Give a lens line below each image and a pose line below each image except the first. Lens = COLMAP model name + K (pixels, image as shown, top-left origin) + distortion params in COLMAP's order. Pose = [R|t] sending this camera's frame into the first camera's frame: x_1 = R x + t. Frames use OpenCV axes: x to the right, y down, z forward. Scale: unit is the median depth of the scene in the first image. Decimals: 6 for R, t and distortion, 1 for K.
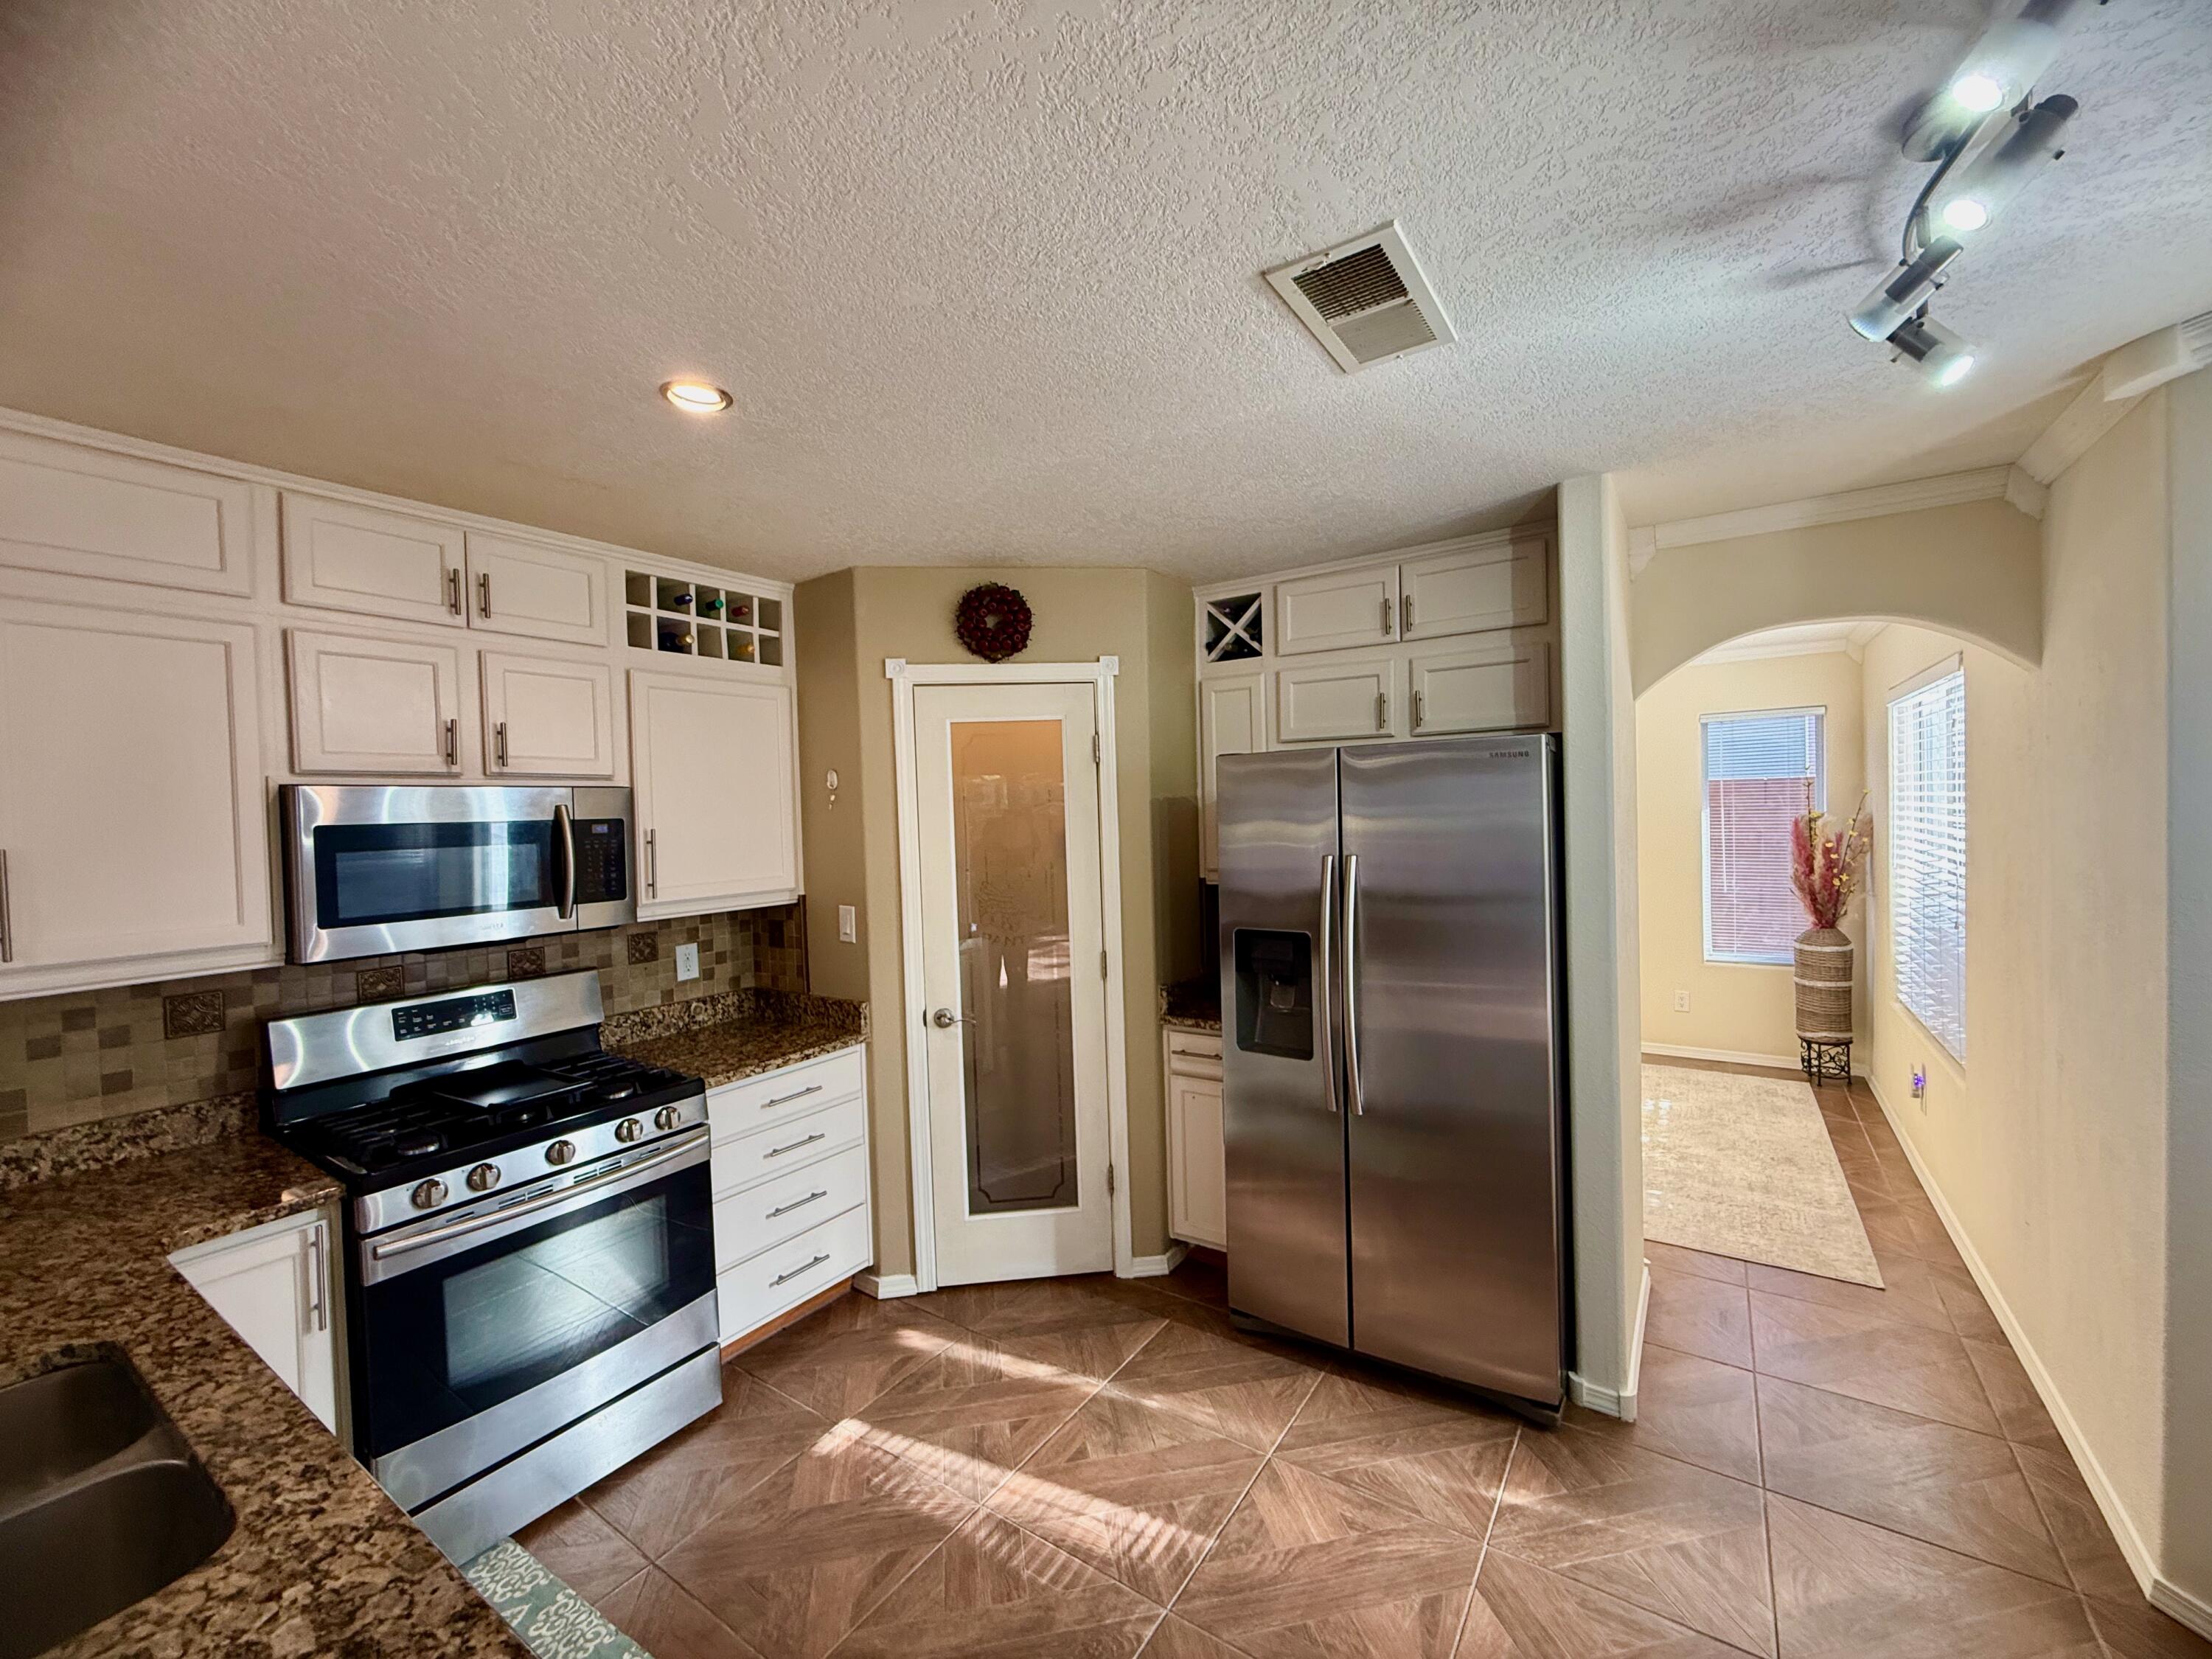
lens RADIAL K [[898.3, 0, 1114.7], [0, 898.3, 827.6], [0, 0, 1]] dist [-0.003601, 0.001582]
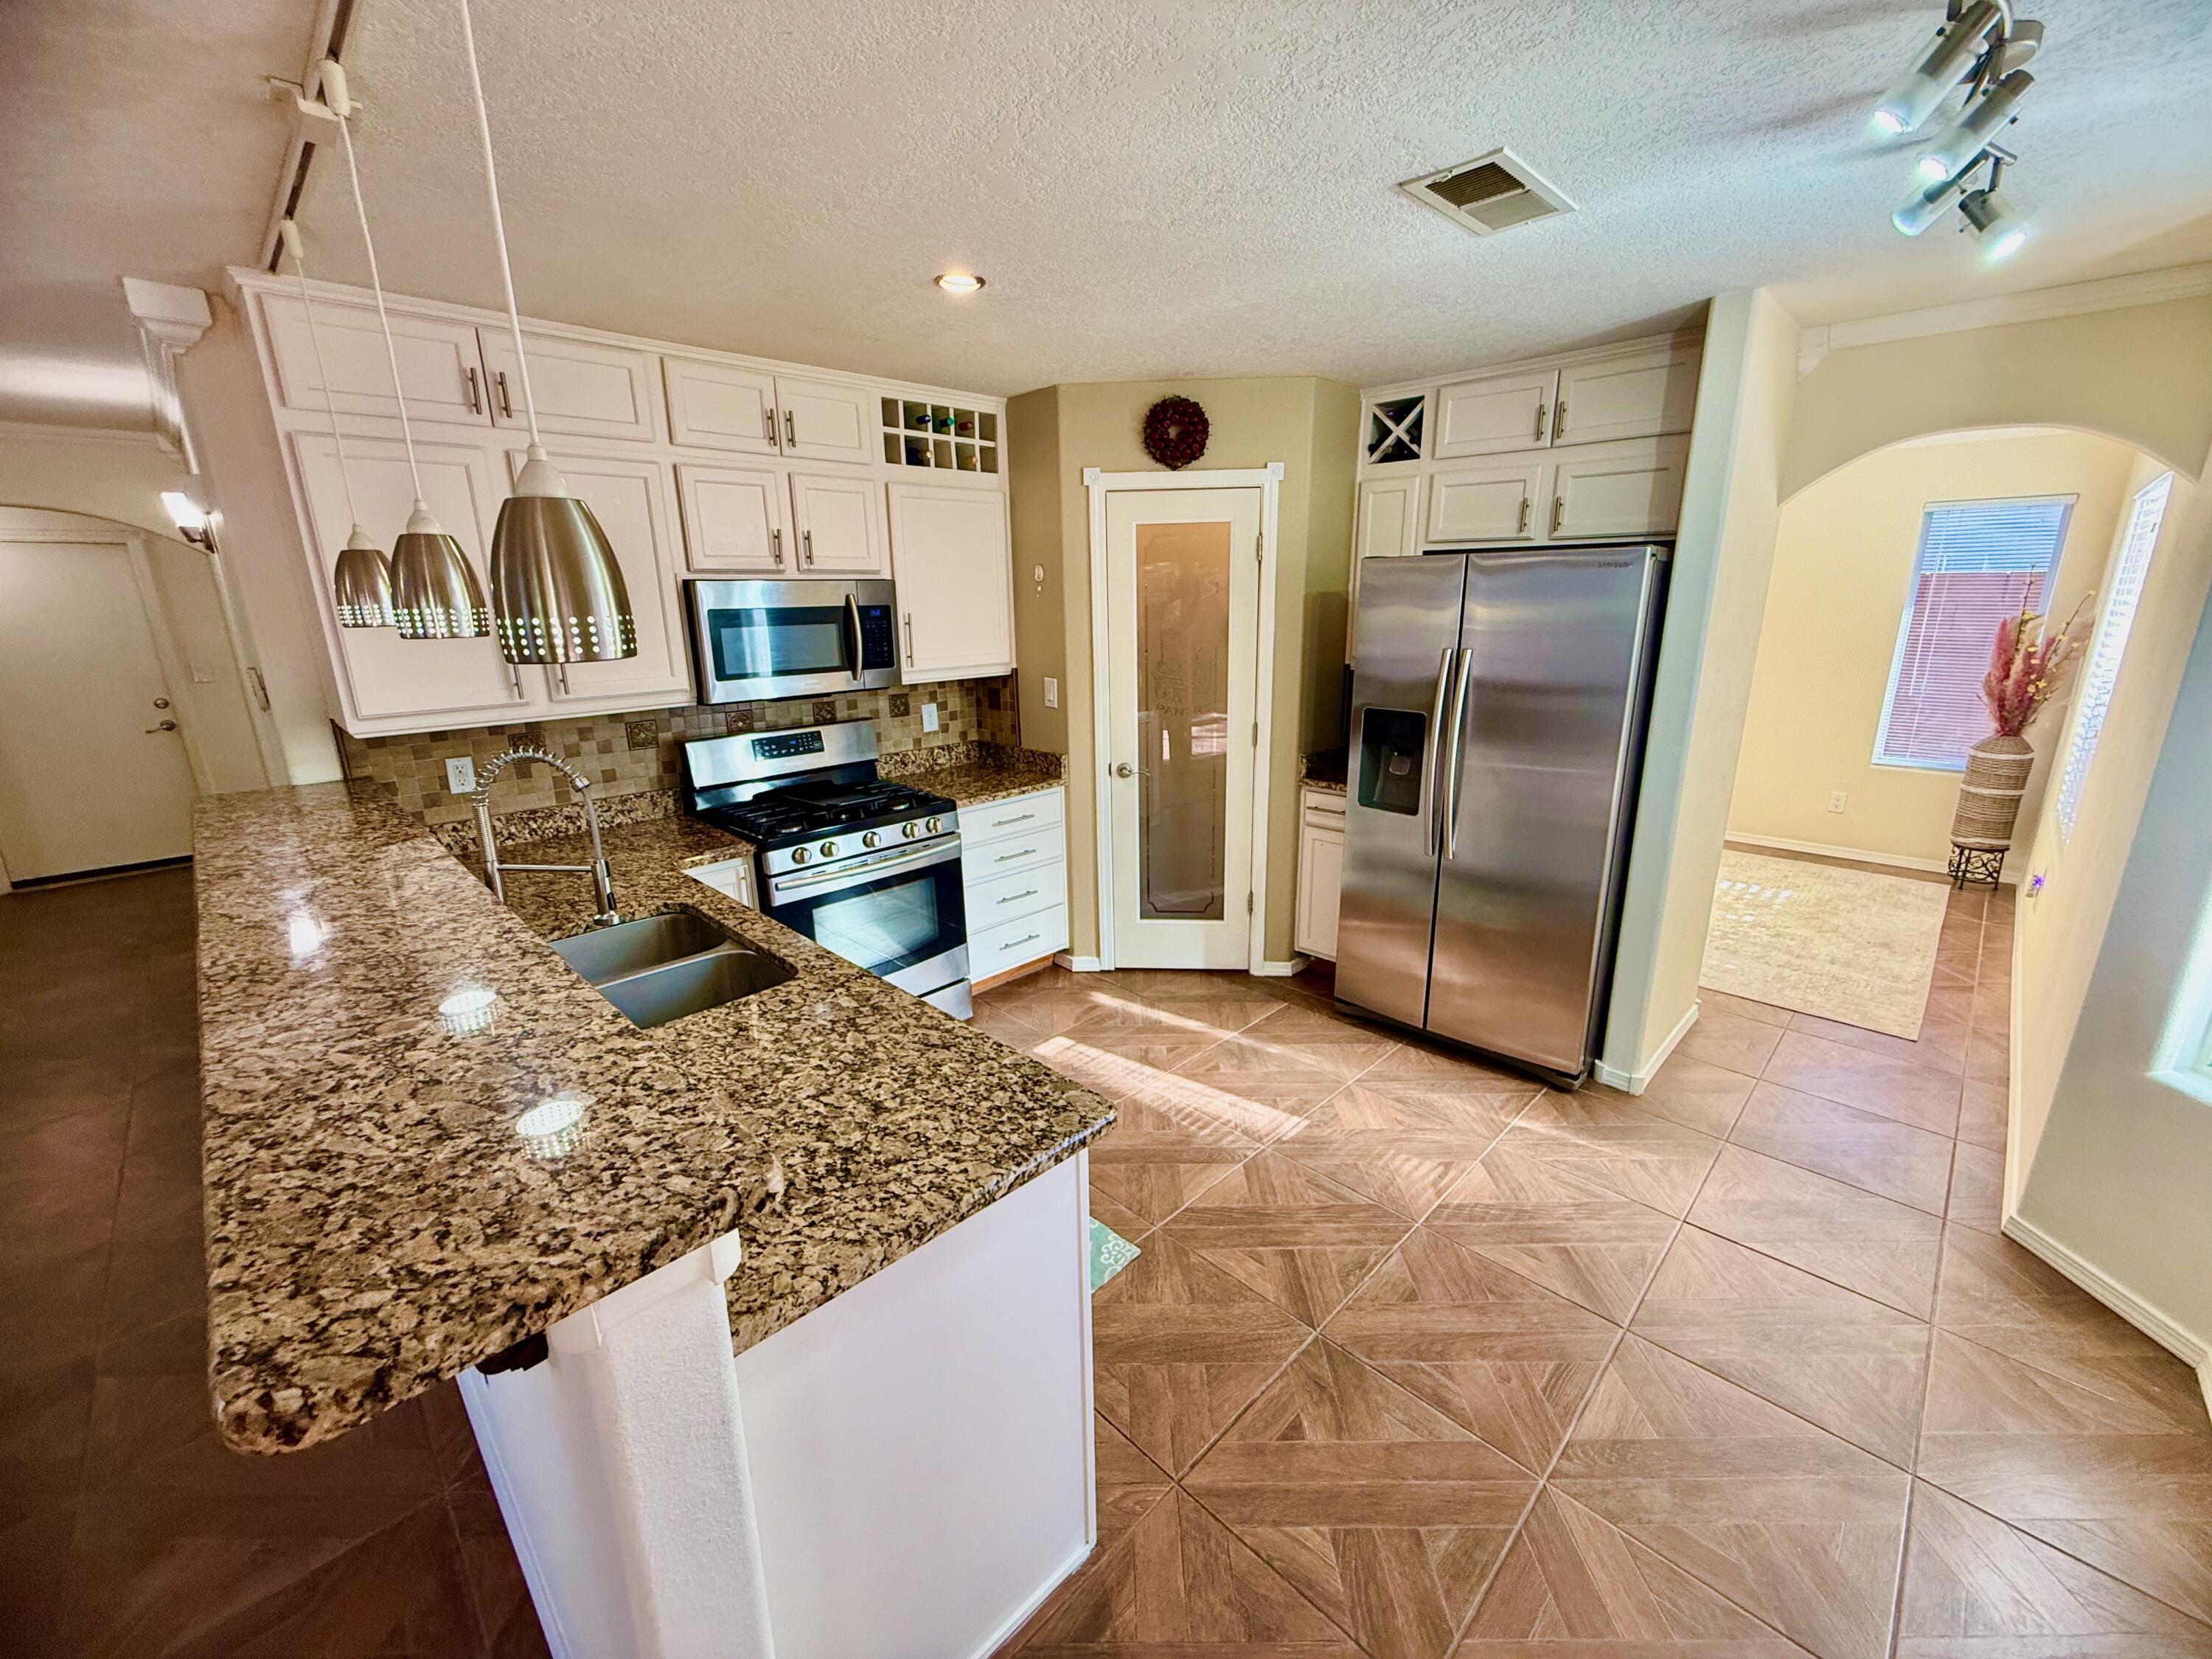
lens RADIAL K [[898.3, 0, 1105.3], [0, 898.3, 831.6], [0, 0, 1]] dist [-0.003601, 0.001582]
pose [[0.980511, 0.065582, -0.185195, 0.024169], [-0.018144, 0.968838, 0.247030, -0.017020], [0.195624, -0.238855, 0.951146, -0.242409]]
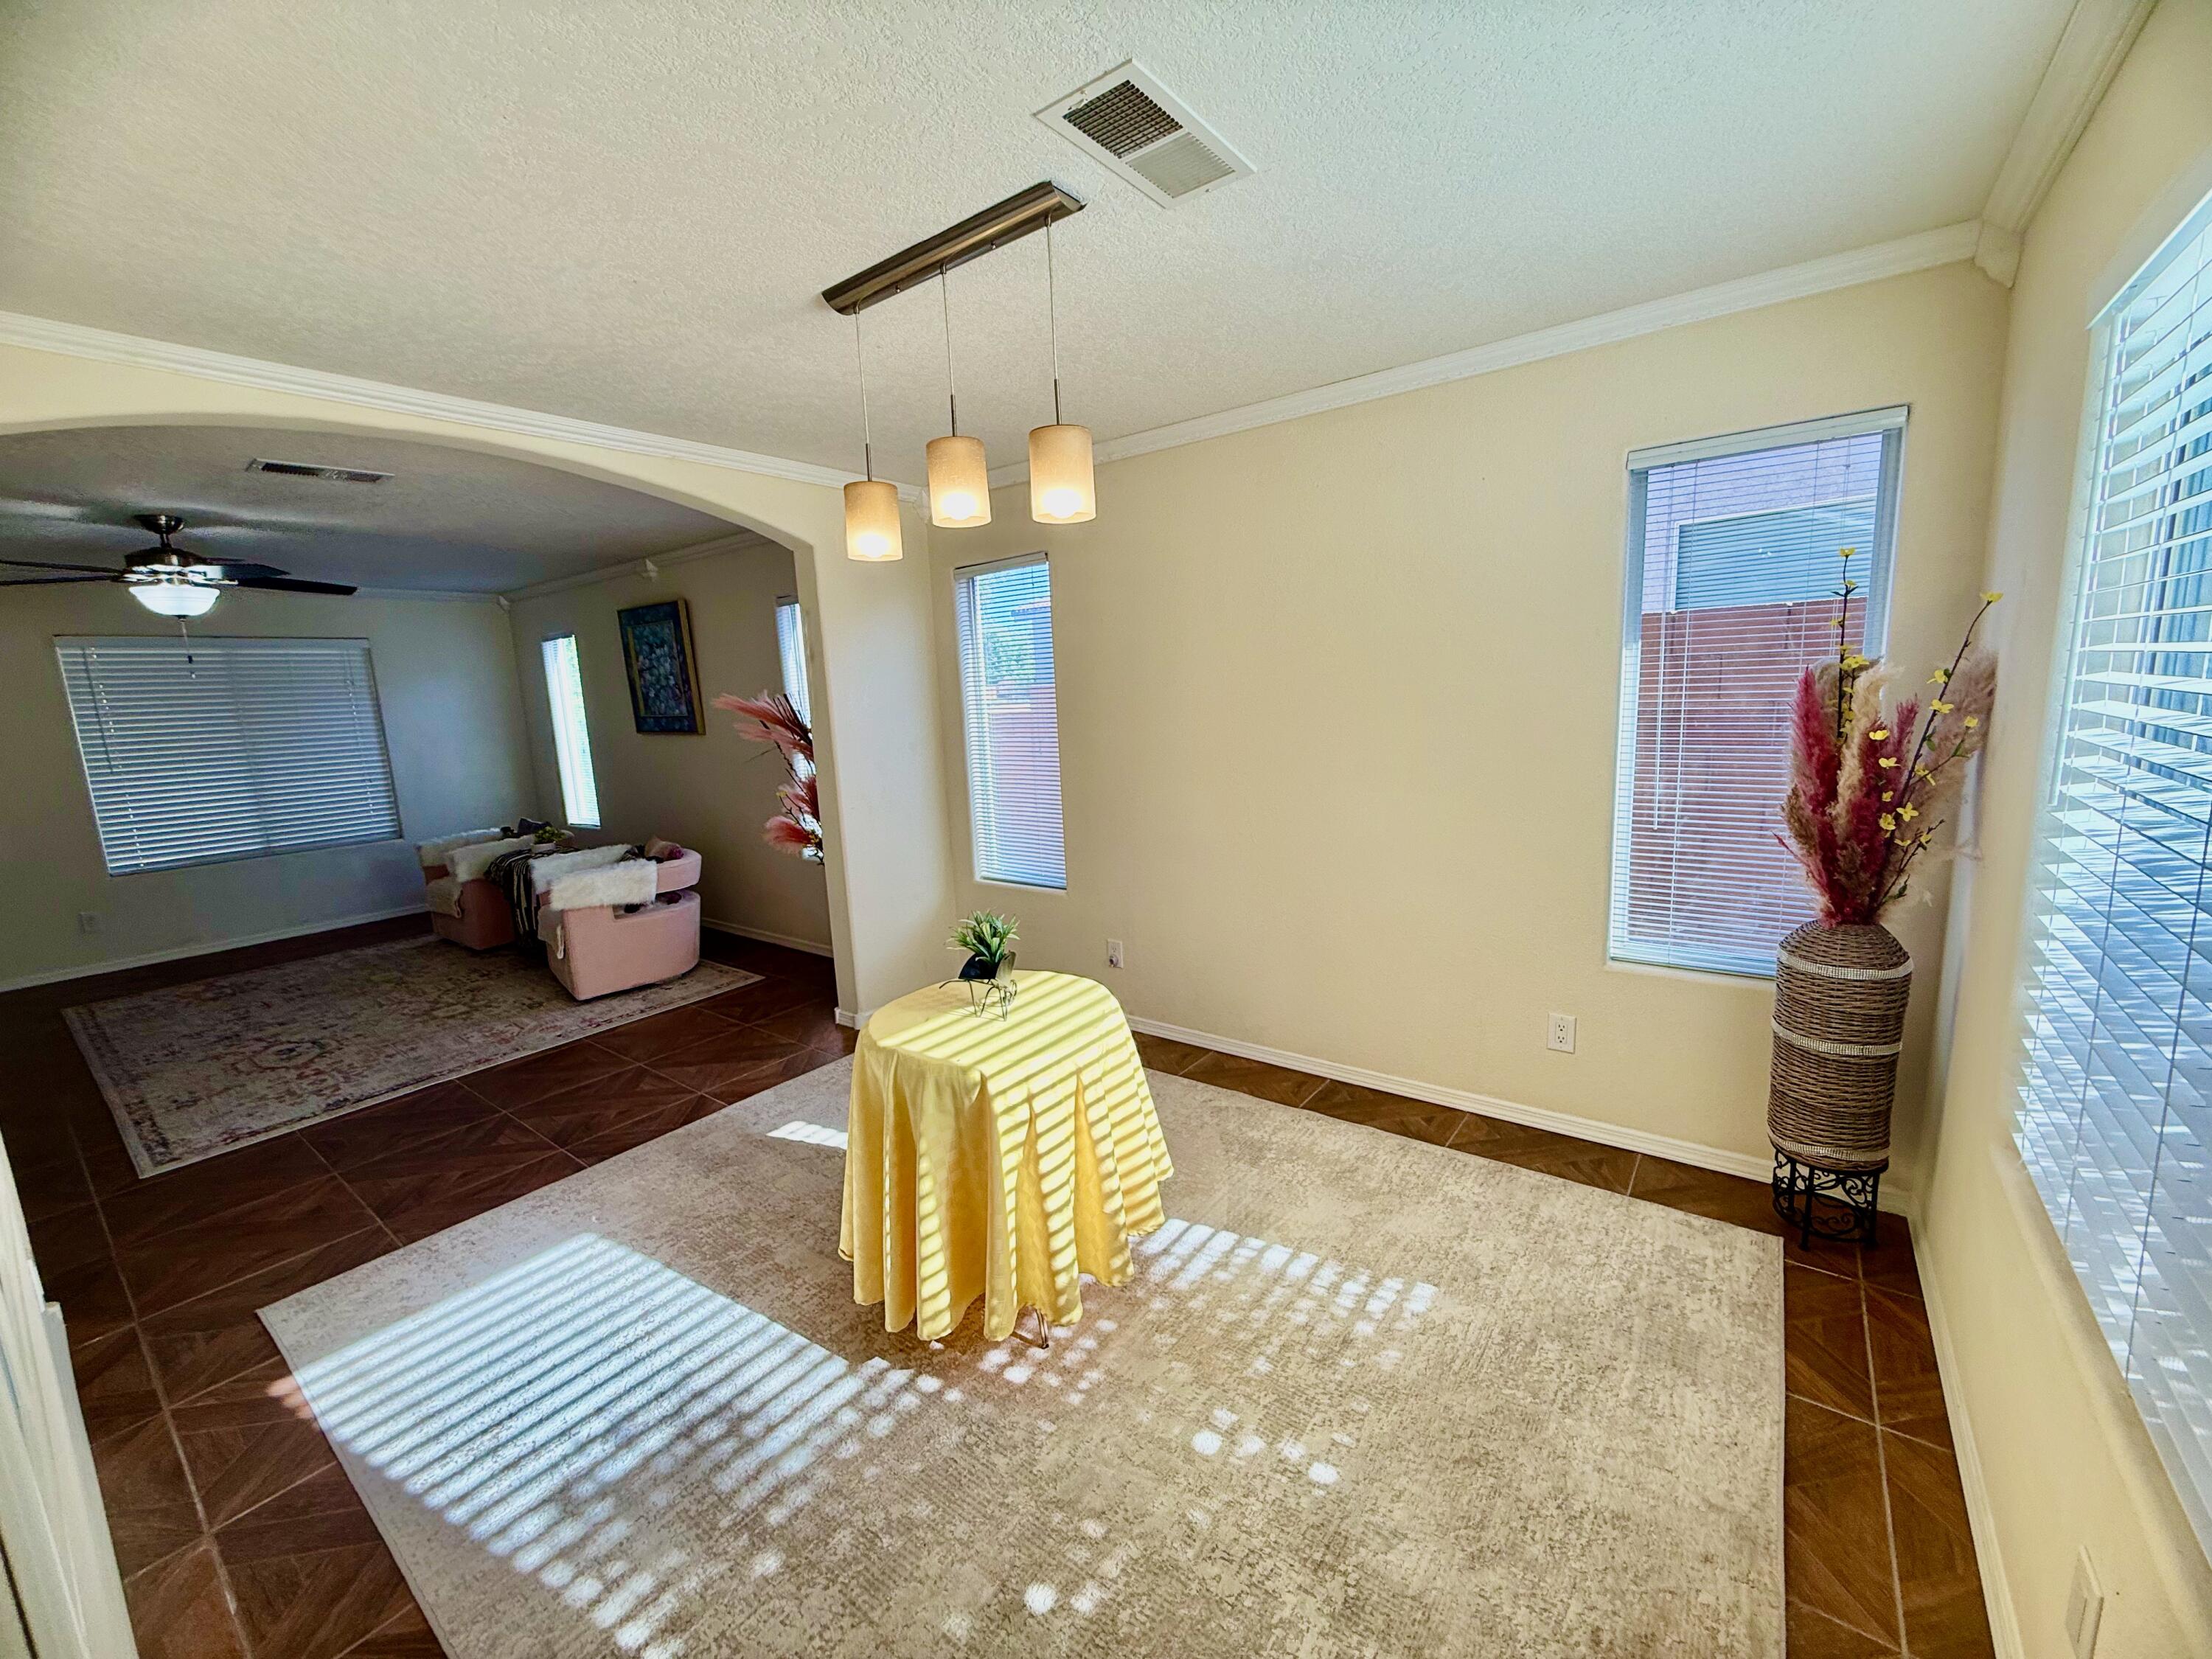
lens RADIAL K [[898.3, 0, 1118.1], [0, 898.3, 823.5], [0, 0, 1]] dist [-0.003601, 0.001582]
pose [[0.998644, -0.004216, -0.051897, 0.747455], [0.011380, 0.990293, 0.138526, -0.002400], [0.050810, -0.138928, 0.988998, 0.906188]]
